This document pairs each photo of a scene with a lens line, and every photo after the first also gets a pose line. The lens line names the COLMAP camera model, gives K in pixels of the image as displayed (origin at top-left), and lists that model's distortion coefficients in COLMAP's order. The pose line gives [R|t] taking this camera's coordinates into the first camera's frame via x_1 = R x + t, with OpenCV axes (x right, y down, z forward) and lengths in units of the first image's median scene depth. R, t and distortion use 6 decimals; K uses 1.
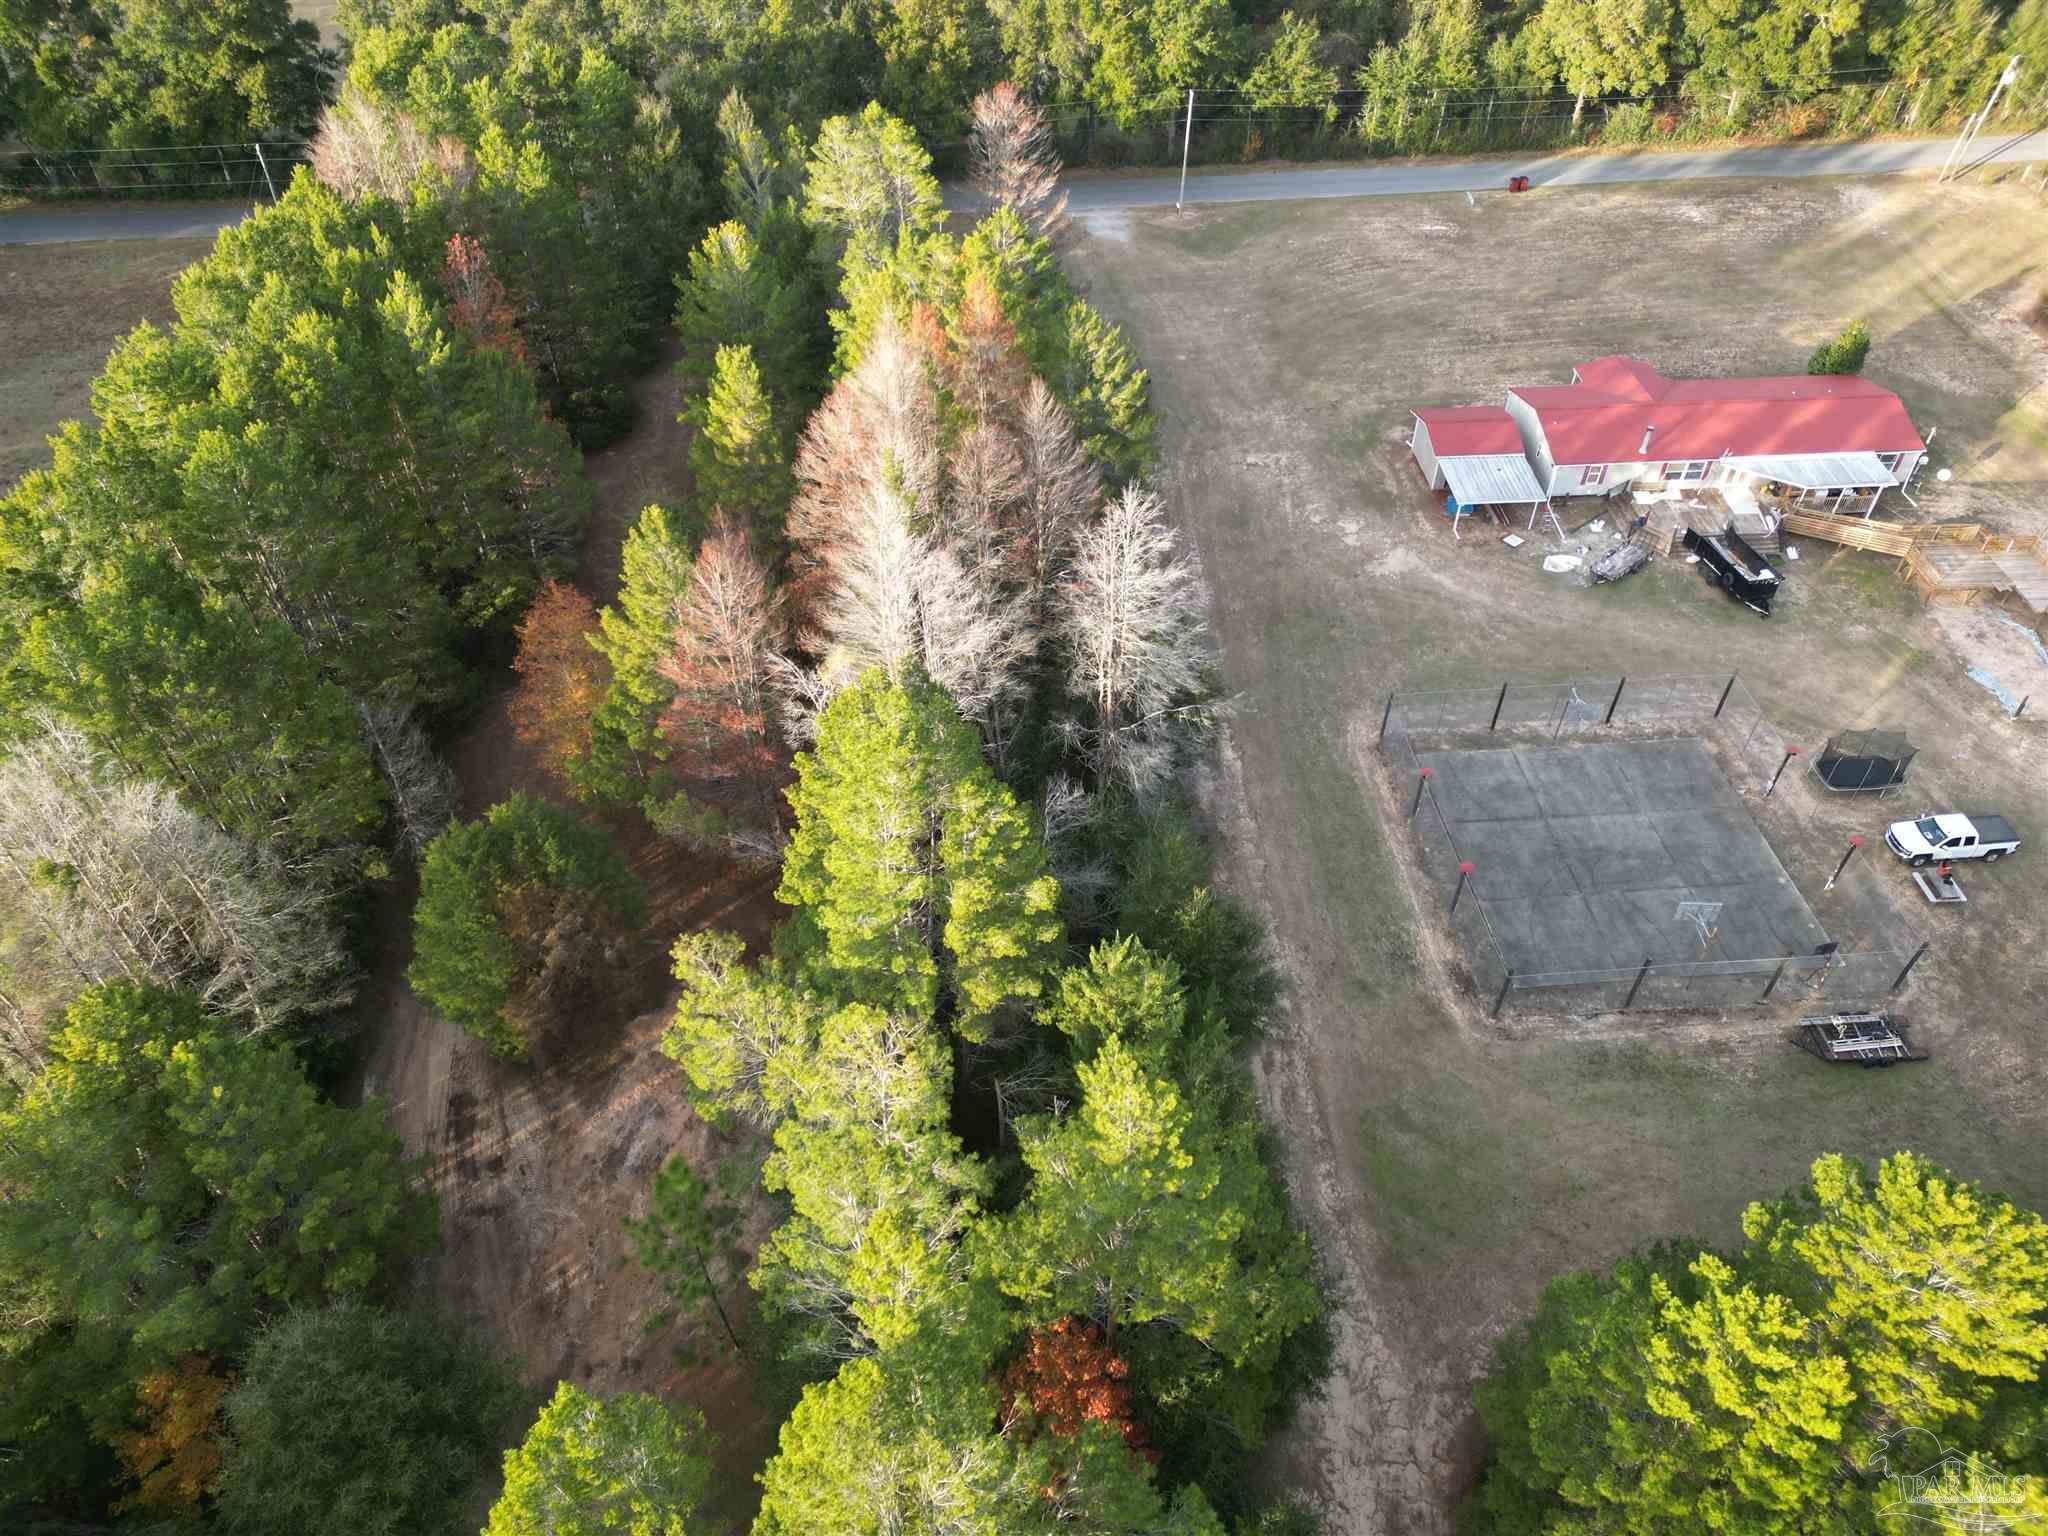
lens RADIAL K [[1428.6, 0, 1016.9], [0, 1428.6, 758.3], [0, 0, 1]] dist [0.070061, -0.057158]
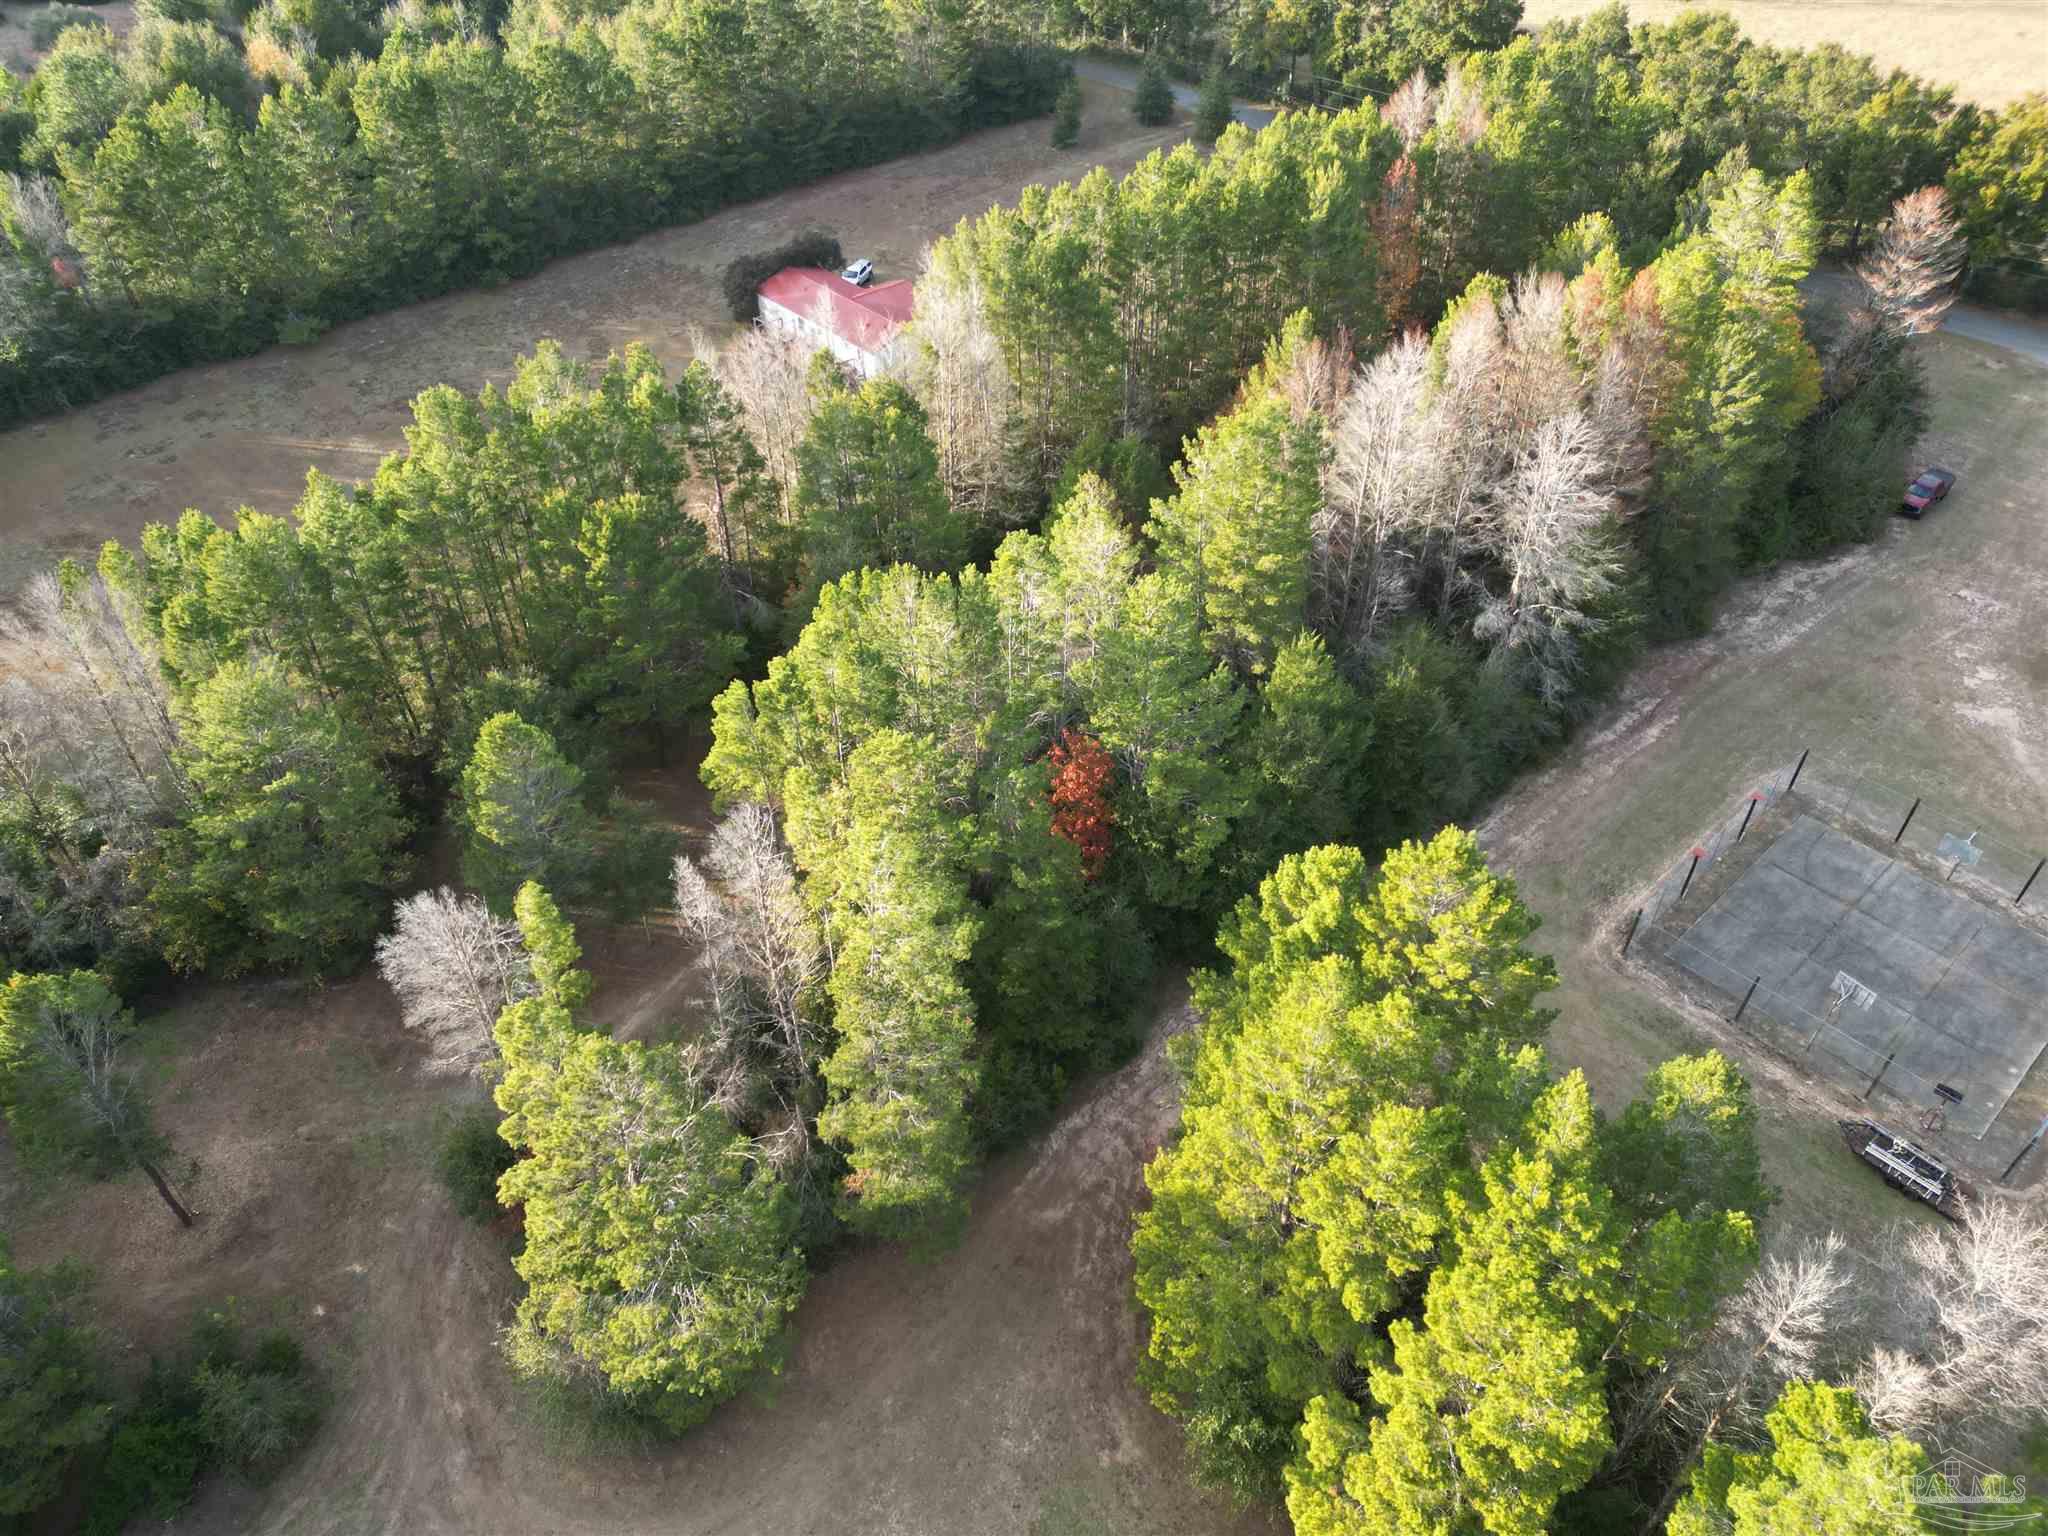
lens RADIAL K [[1428.6, 0, 1028.2], [0, 1428.6, 765.2], [0, 0, 1]] dist [0.070061, -0.057158]
pose [[0.616165, 0.514793, -0.596094, 0.469154], [-0.538832, 0.827524, 0.157684, 0.092005], [0.574457, 0.224035, 0.787278, -0.168644]]
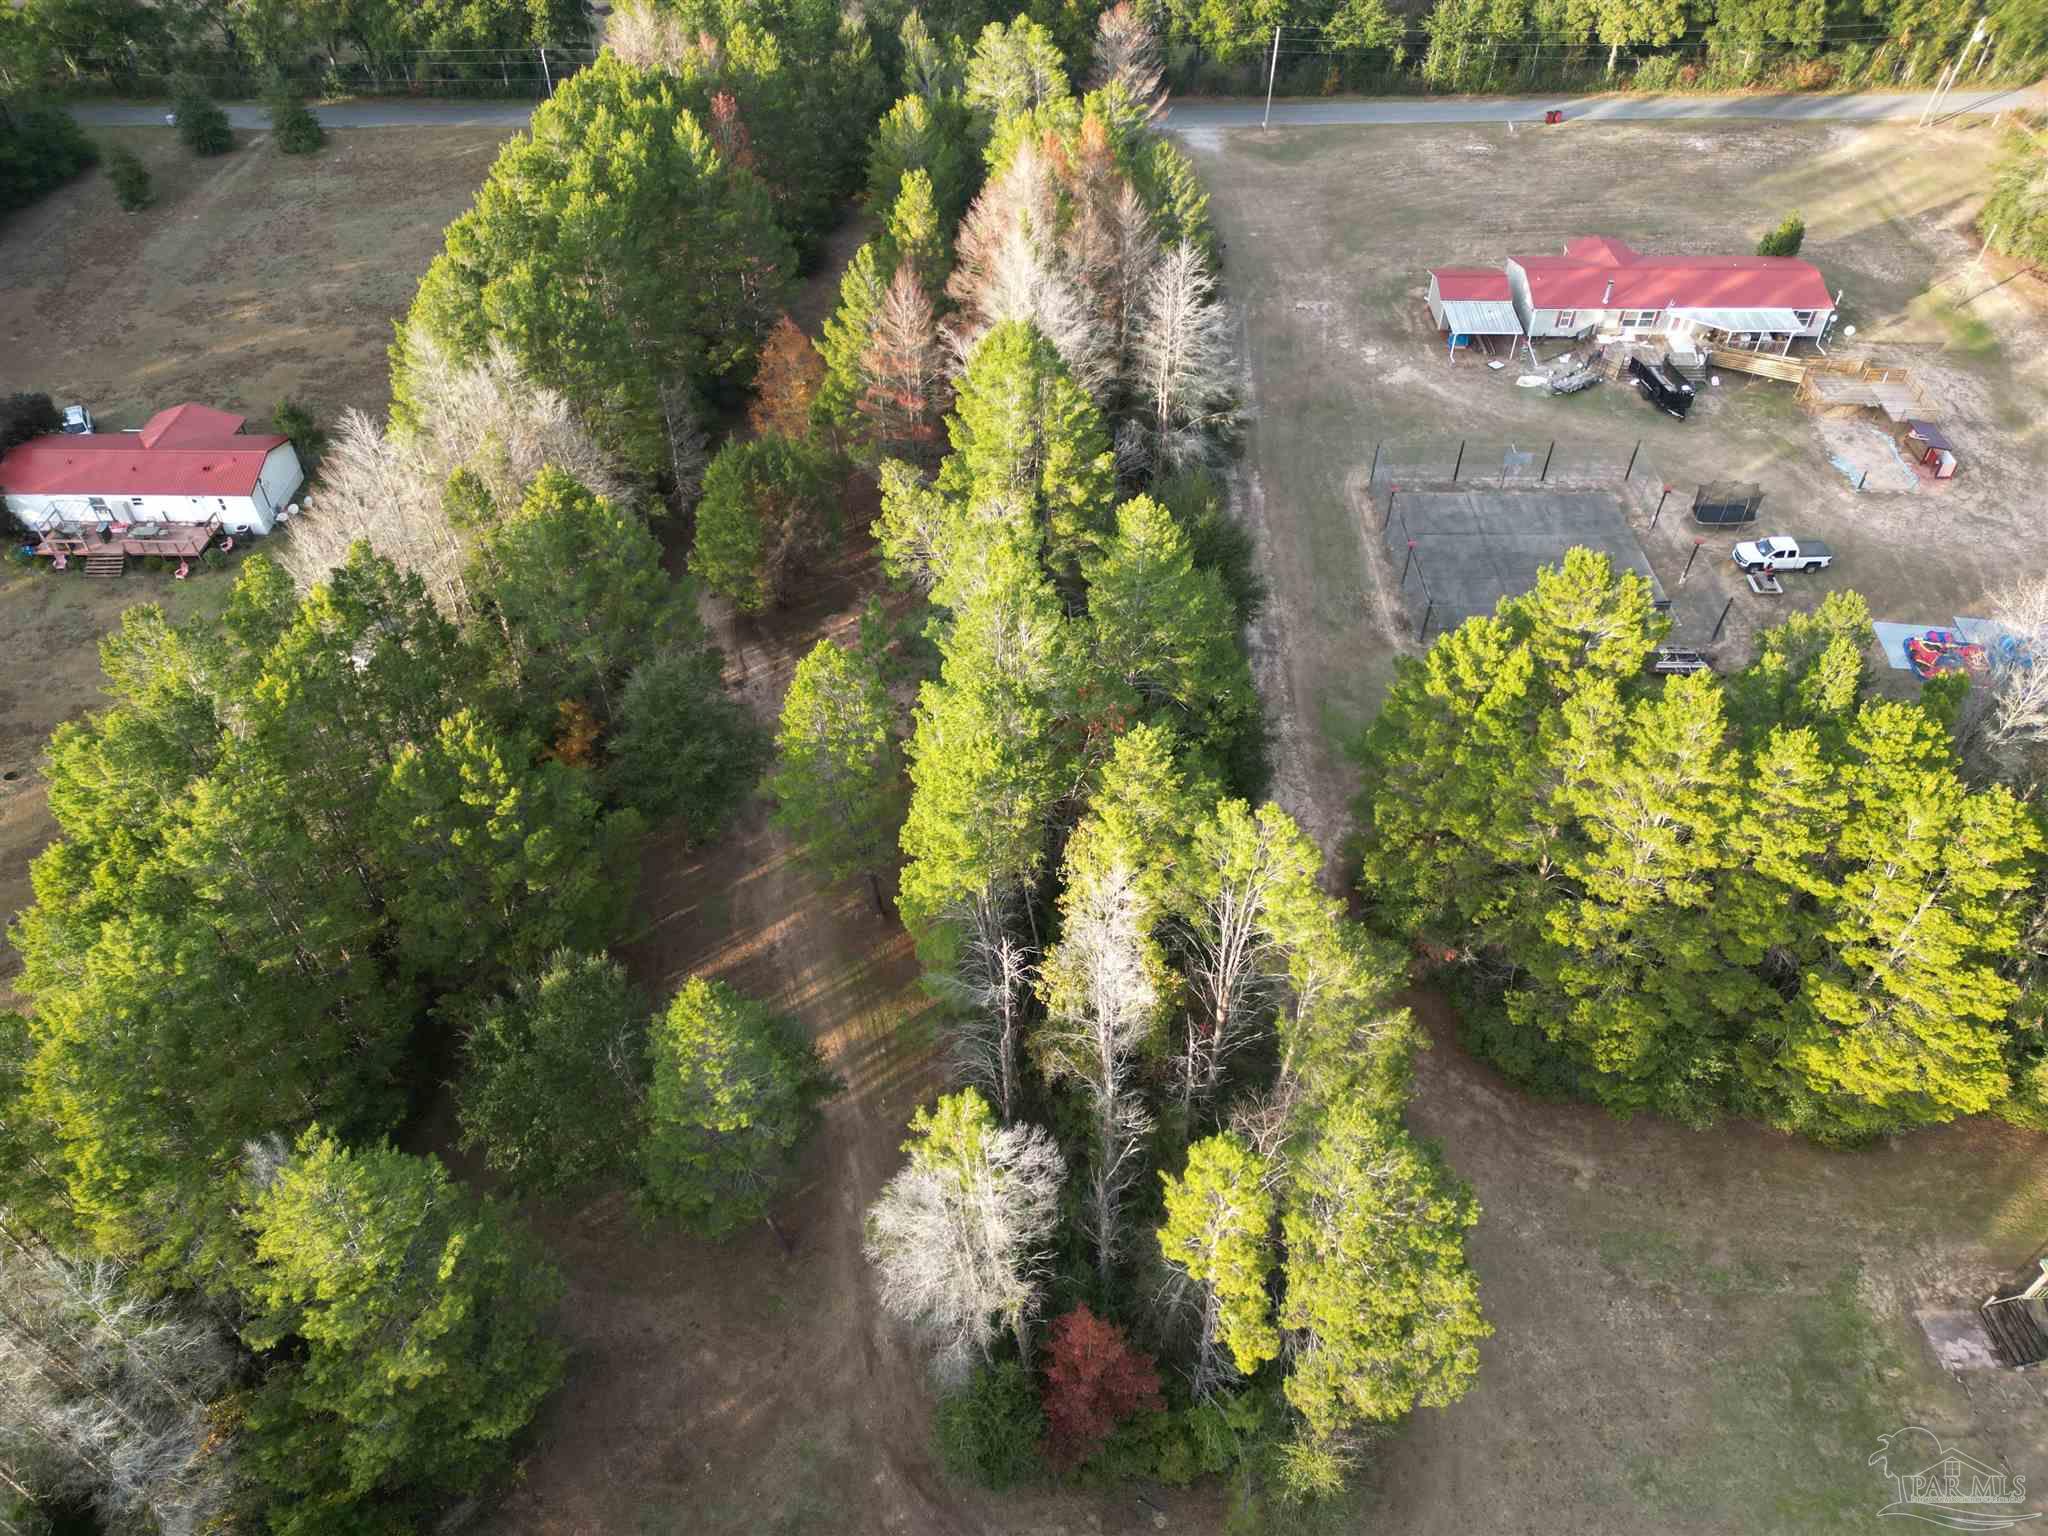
lens RADIAL K [[1428.6, 0, 1021.6], [0, 1428.6, 764.1], [0, 0, 1]] dist [0.070061, -0.057158]
pose [[0.996245, 0.057101, -0.065078, 0.025558], [-0.057118, 0.998366, 0.001600, 0.230532], [0.065063, 0.002124, 0.997879, -0.321452]]
